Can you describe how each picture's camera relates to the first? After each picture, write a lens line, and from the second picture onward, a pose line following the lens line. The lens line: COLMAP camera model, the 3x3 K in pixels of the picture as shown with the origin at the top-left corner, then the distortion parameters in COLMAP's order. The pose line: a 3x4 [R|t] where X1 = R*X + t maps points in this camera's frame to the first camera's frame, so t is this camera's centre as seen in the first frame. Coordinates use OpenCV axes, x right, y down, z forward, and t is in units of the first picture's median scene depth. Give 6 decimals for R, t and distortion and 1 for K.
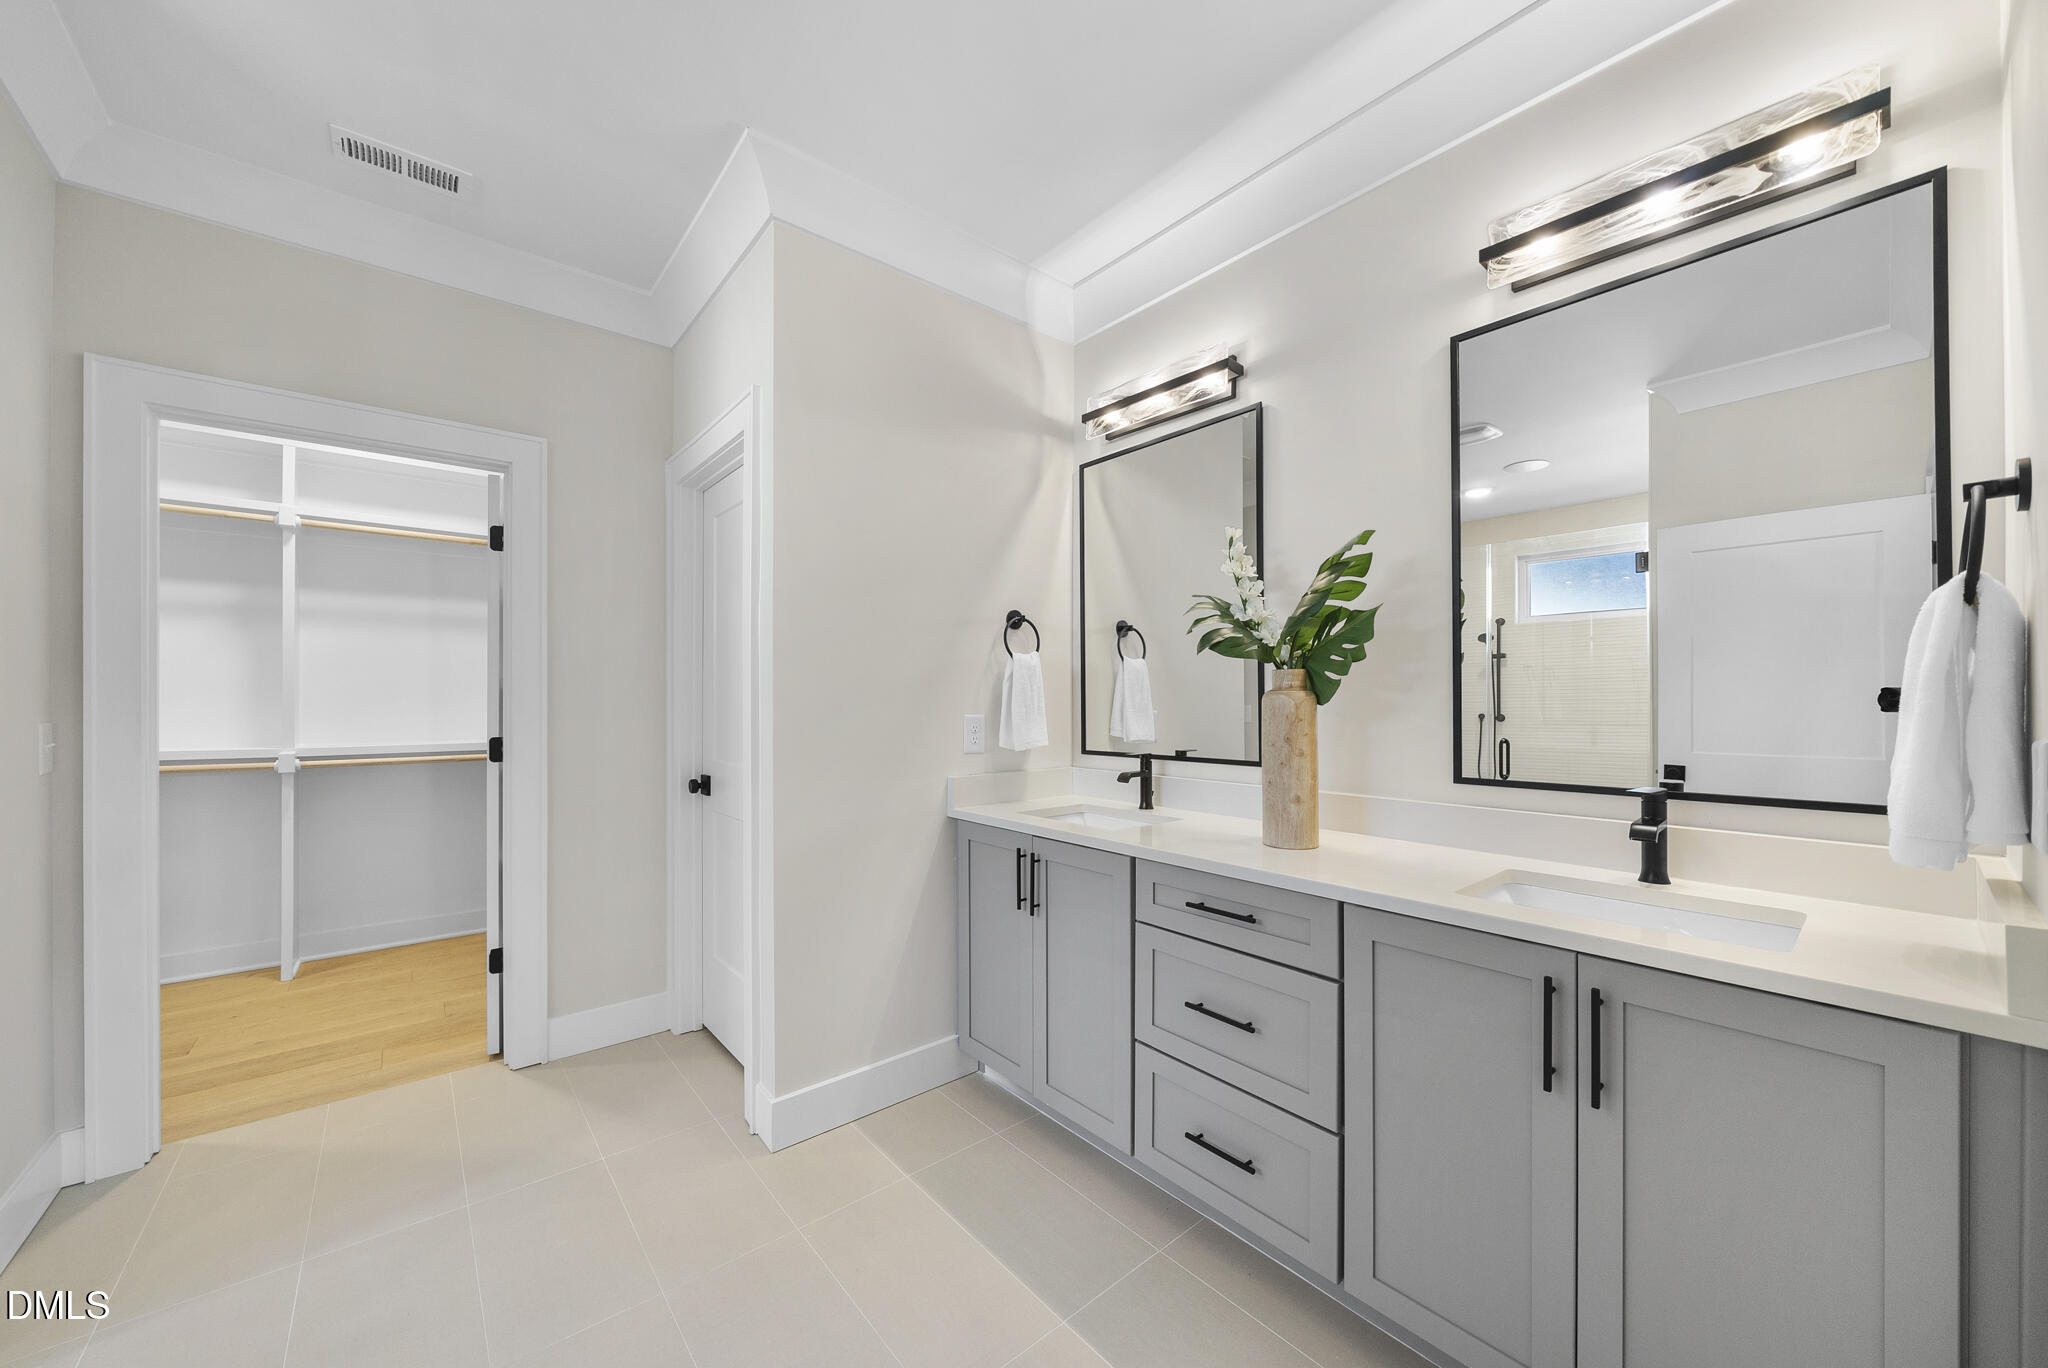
lens RADIAL K [[778.5, 0, 1029.4], [0, 778.5, 693.5], [0, 0, 1]] dist [-0.003569, 0.000387]
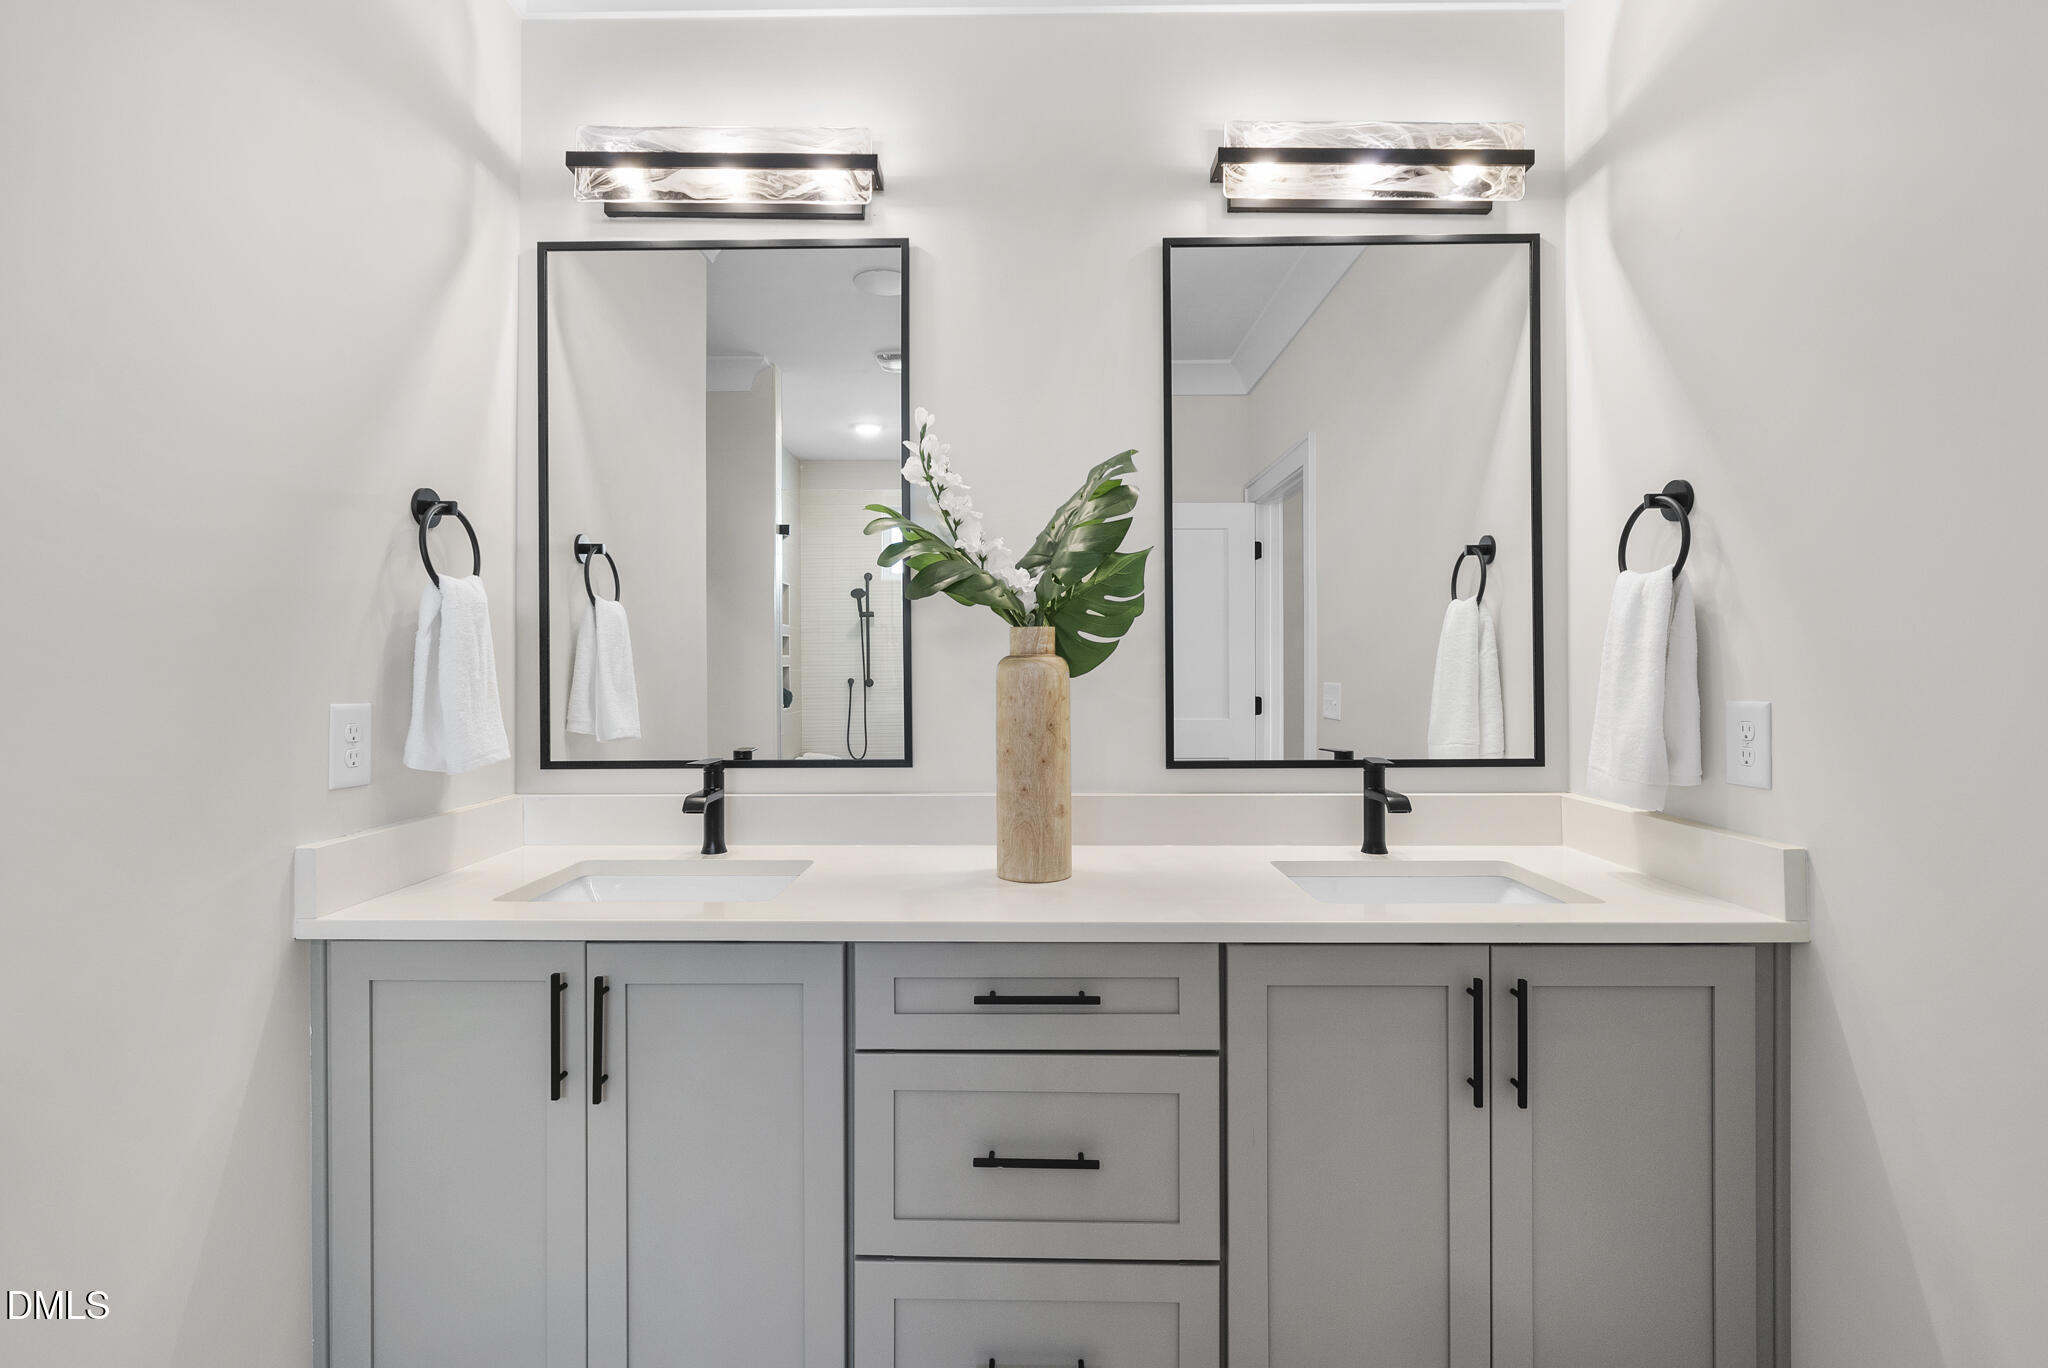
lens RADIAL K [[966.9, 0, 1028.0], [0, 966.9, 651.5], [0, 0, 1]] dist [0.000135, 0.000088]
pose [[0.638872, 0.014454, 0.769178, -0.345896], [-0.002999, 0.999863, -0.016298, 0.006288], [-0.769308, 0.008106, 0.638827, 0.448197]]
